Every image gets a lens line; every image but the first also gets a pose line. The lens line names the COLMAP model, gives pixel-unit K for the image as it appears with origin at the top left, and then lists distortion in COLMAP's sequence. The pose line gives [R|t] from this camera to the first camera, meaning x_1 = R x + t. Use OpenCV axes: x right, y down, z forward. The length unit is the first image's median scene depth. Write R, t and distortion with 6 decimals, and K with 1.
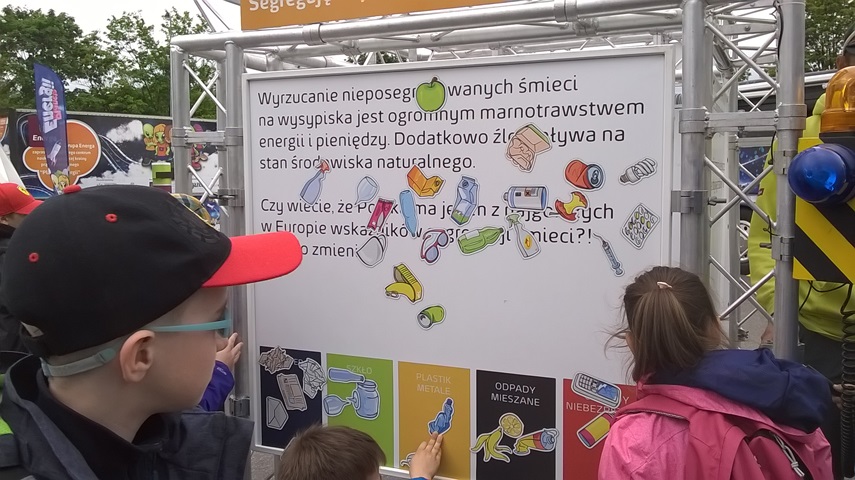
lens RADIAL K [[757.6, 0, 435.4], [0, 757.6, 240.9], [0, 0, 1]] dist [0.041773, -0.152083]
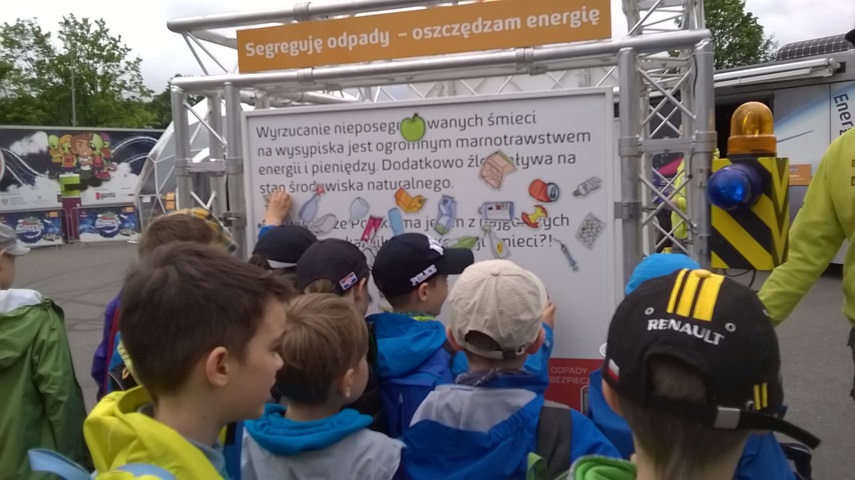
lens RADIAL K [[751.6, 0, 431.3], [0, 751.6, 243.1], [0, 0, 1]] dist [0.043512, -0.157092]
pose [[0.993276, -0.045202, 0.106581, -0.102440], [0.044707, 0.998975, 0.007028, -0.016562], [-0.106789, -0.002216, 0.994279, -0.167870]]
